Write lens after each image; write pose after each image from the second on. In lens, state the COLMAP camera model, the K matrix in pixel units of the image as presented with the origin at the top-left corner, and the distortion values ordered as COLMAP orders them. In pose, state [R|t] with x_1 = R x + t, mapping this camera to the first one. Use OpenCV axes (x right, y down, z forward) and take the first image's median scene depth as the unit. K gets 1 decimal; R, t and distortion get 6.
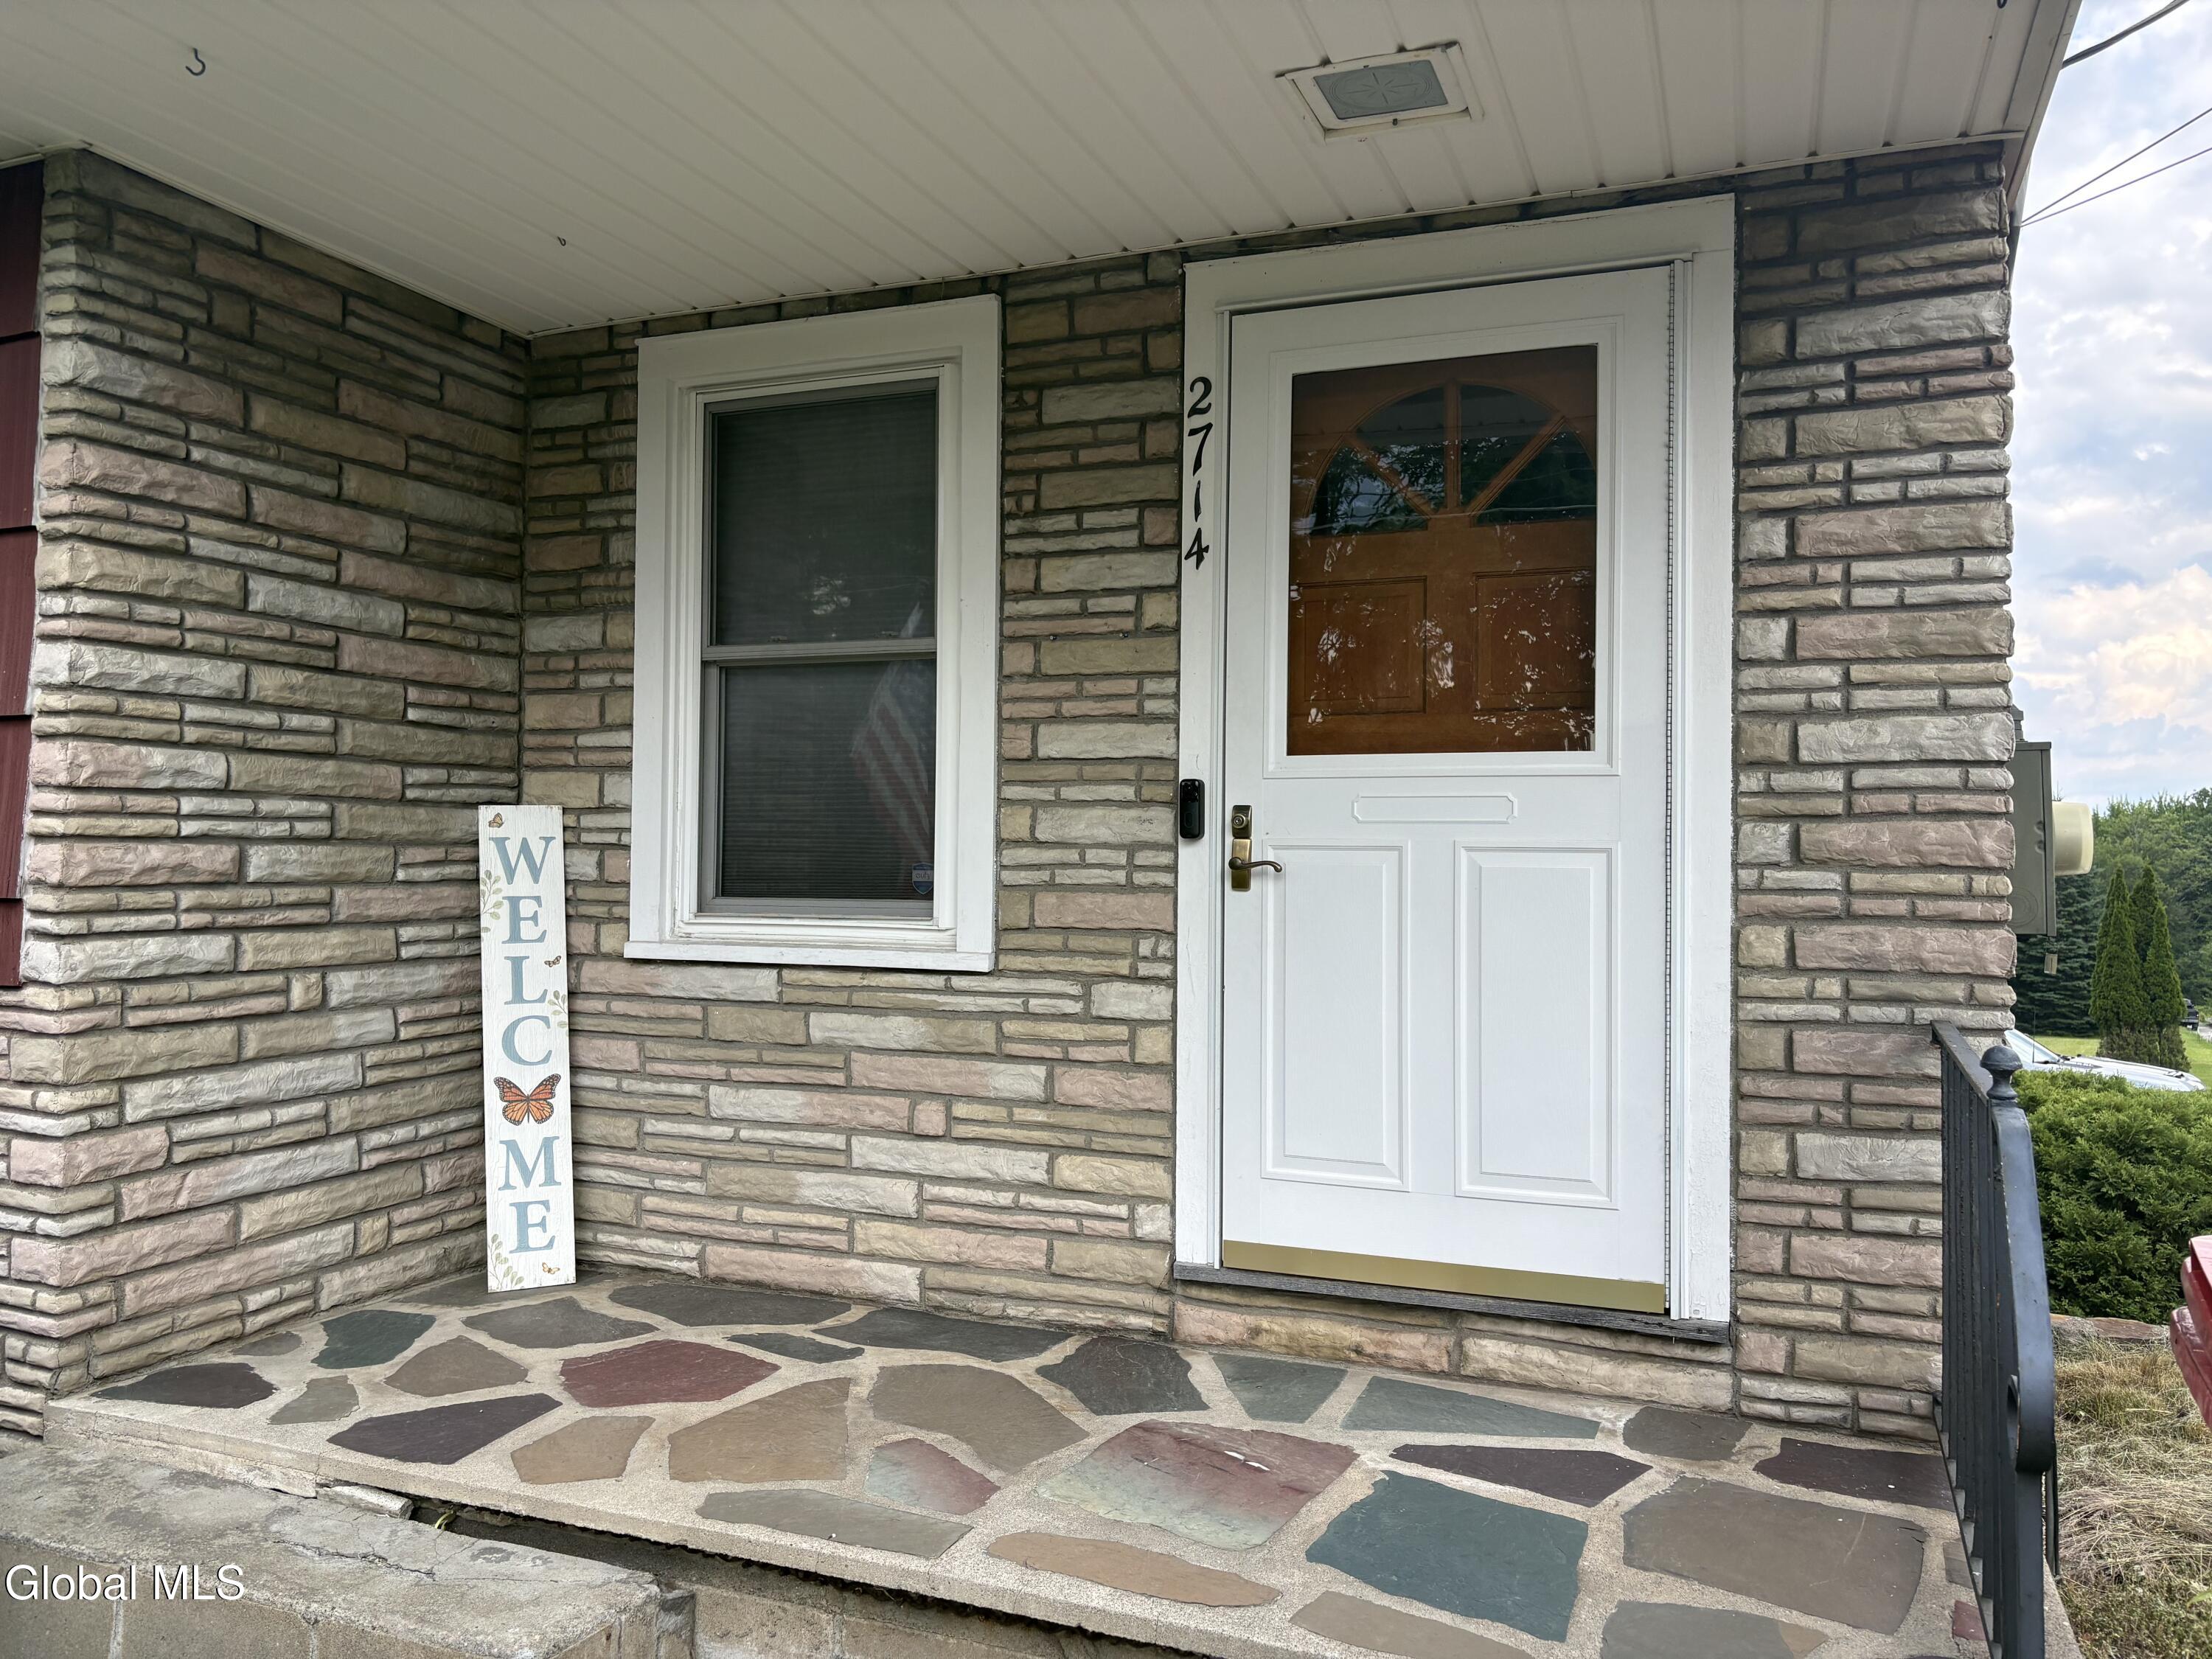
lens RADIAL K [[1714.2, 0, 1106.0], [0, 1714.2, 829.5], [0, 0, 1]] dist [0.075989, -0.003740]
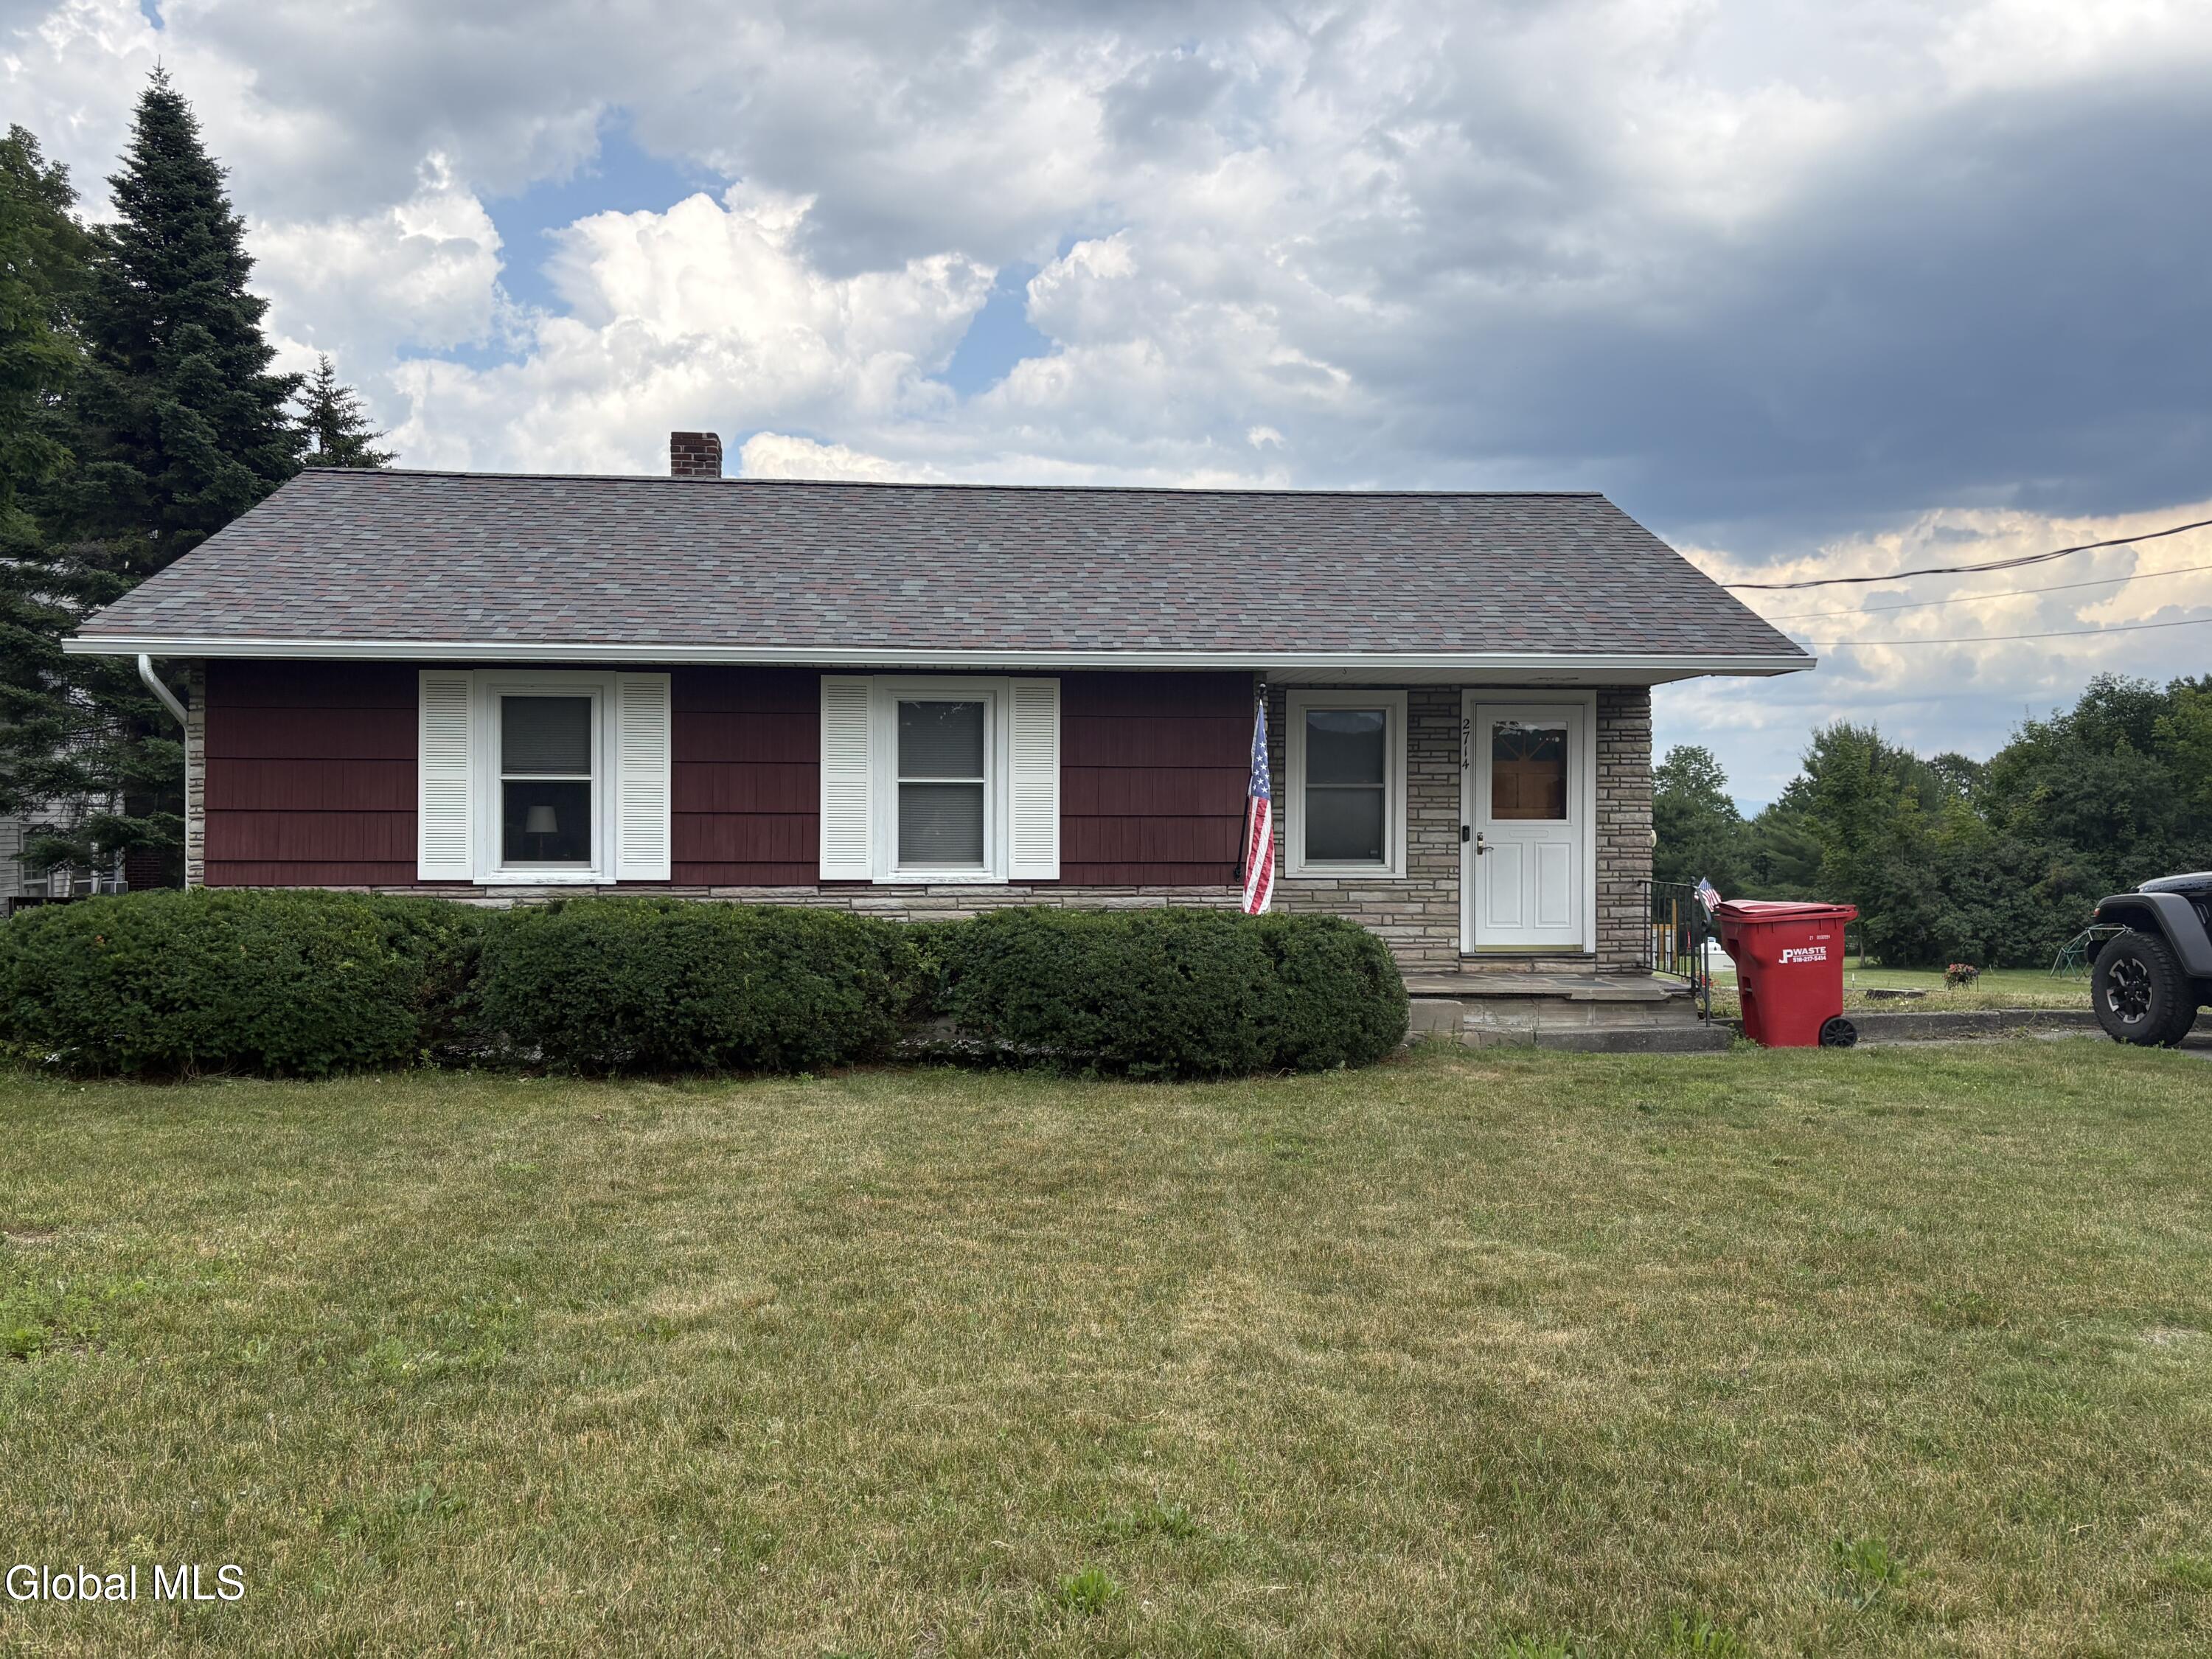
lens RADIAL K [[1889.5, 0, 1106.0], [0, 1889.5, 829.5], [0, 0, 1]] dist [0.103524, -0.006626]
pose [[0.895930, -0.014285, 0.443966, -2.516346], [0.000444, 0.999511, 0.031263, -0.151336], [-0.444195, -0.027813, 0.895498, -2.391379]]
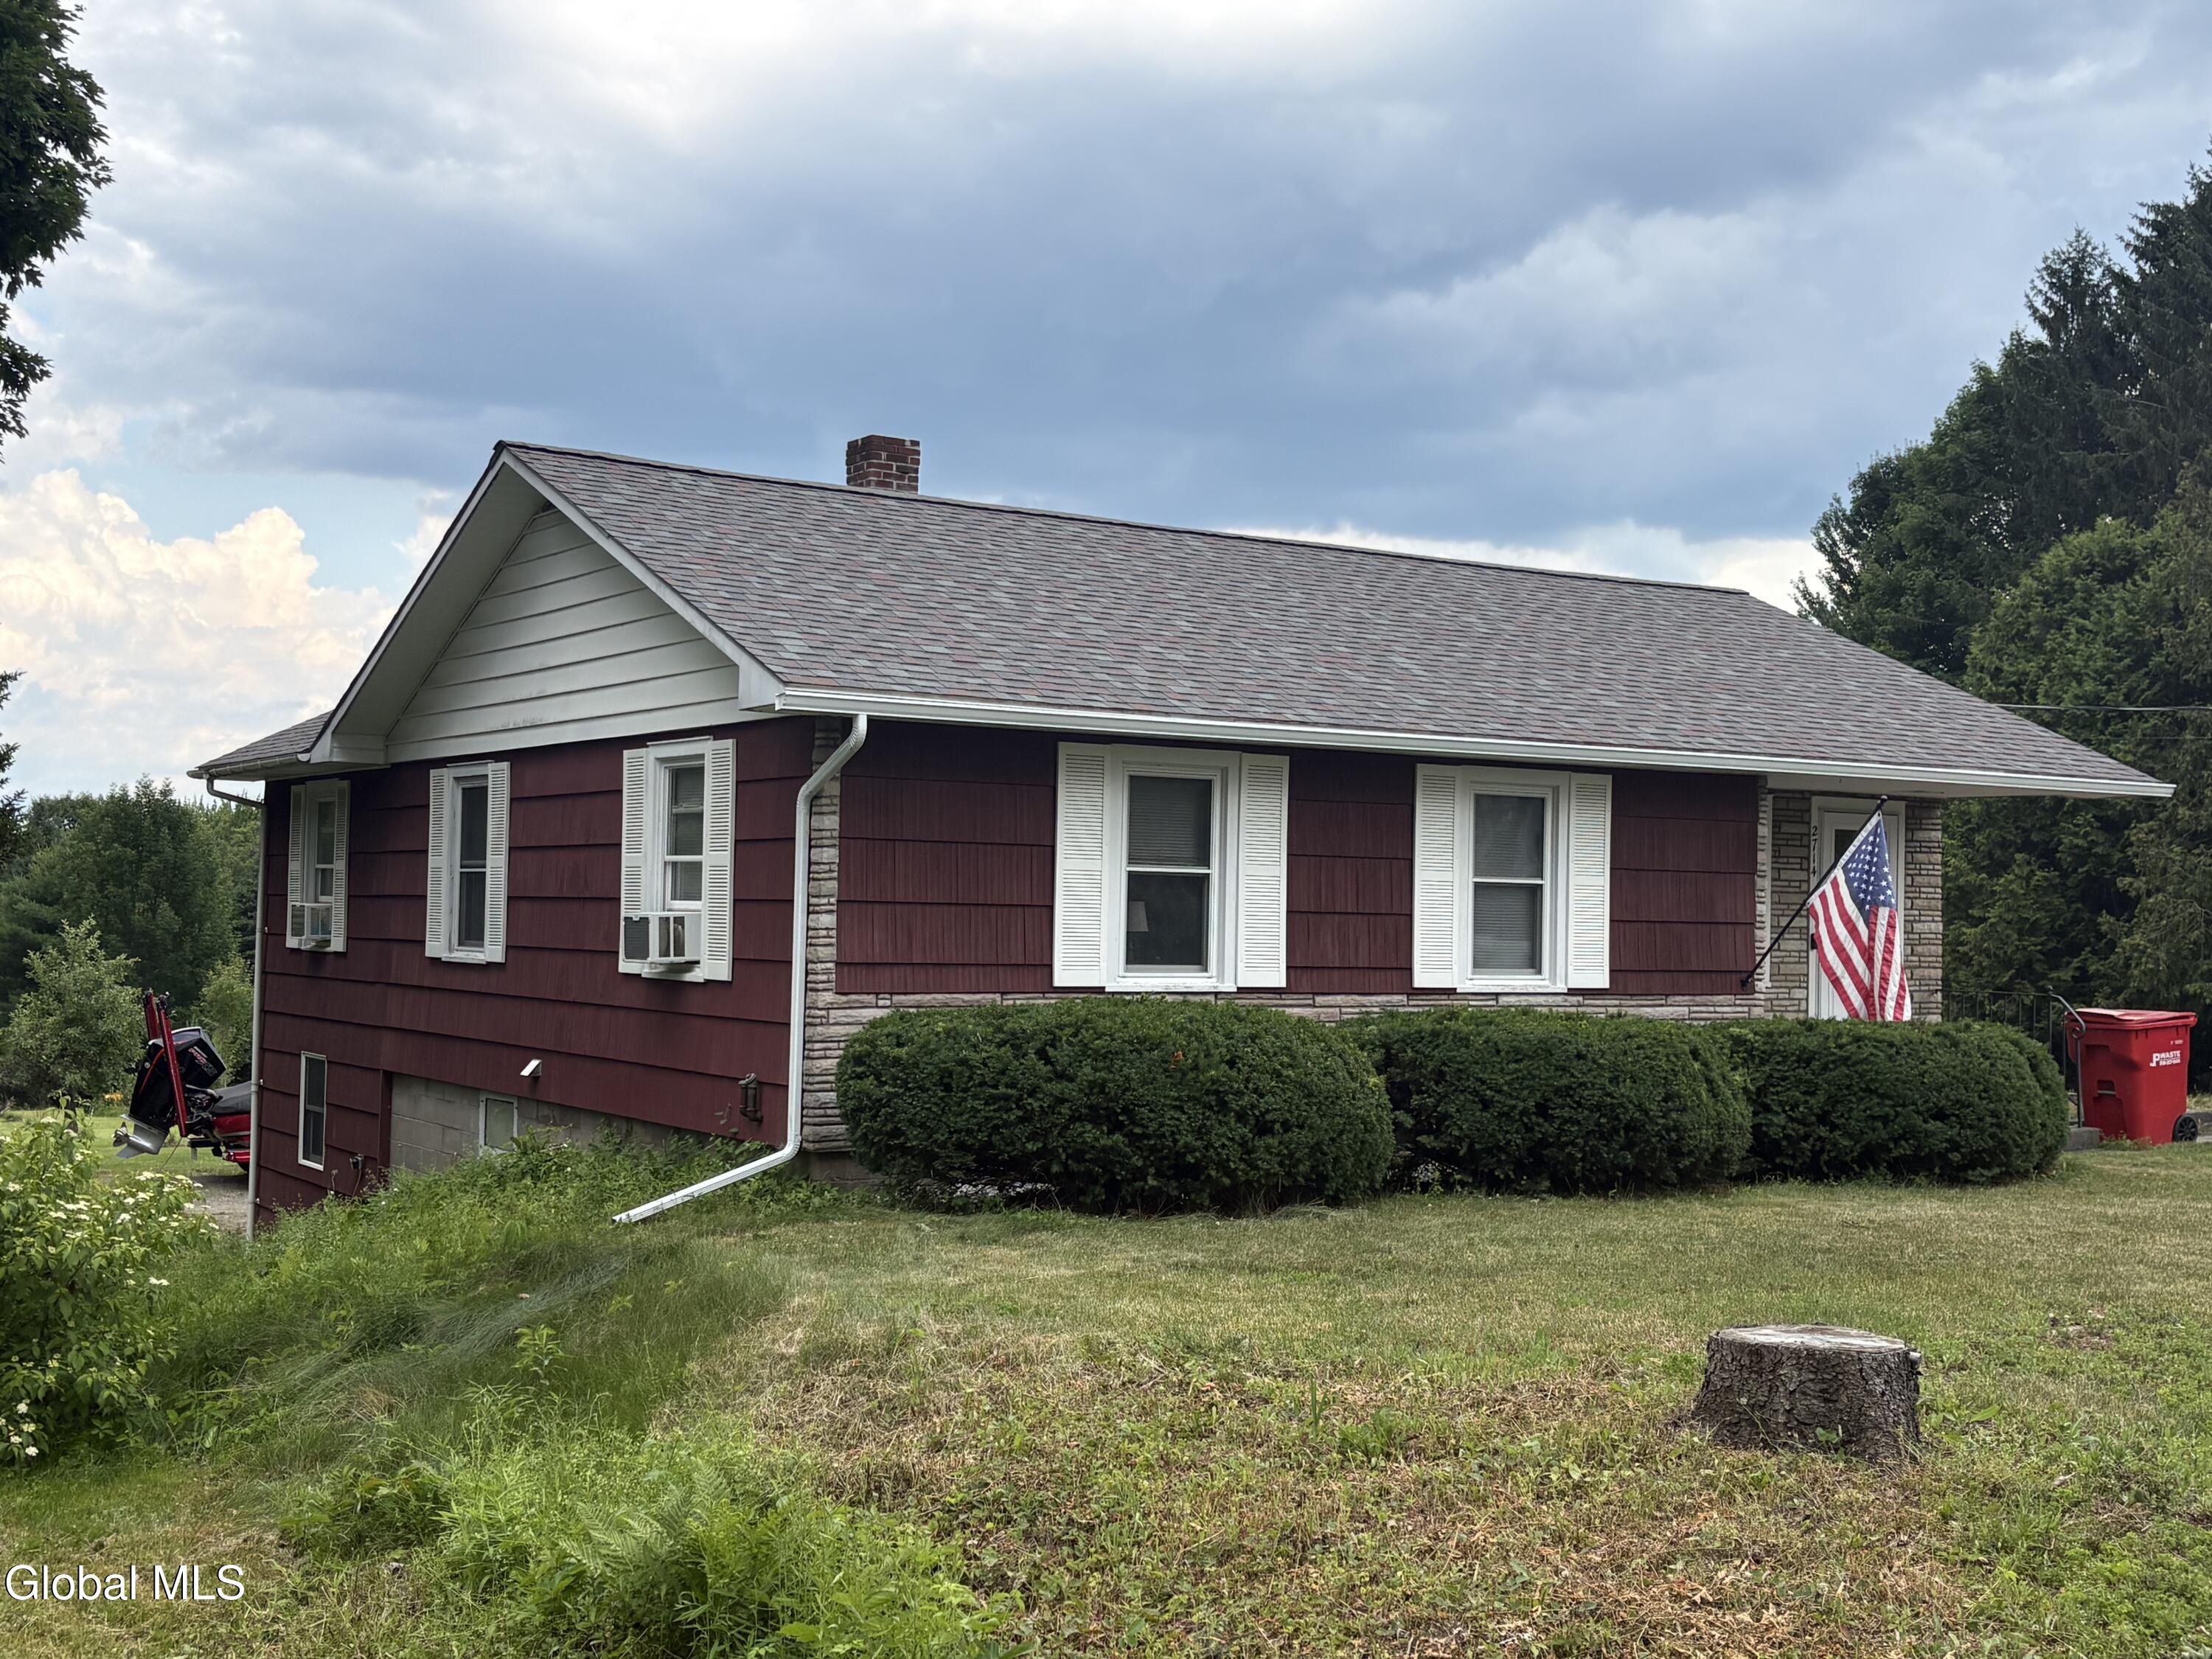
lens RADIAL K [[2603.8, 0, 1106.0], [0, 2603.8, 829.5], [0, 0, 1]] dist [0.068350, -0.025491]
pose [[0.580253, 0.022366, 0.814129, -5.499810], [-0.029528, 0.999543, -0.006414, -0.173514], [-0.813901, -0.020318, 0.580648, -1.051957]]
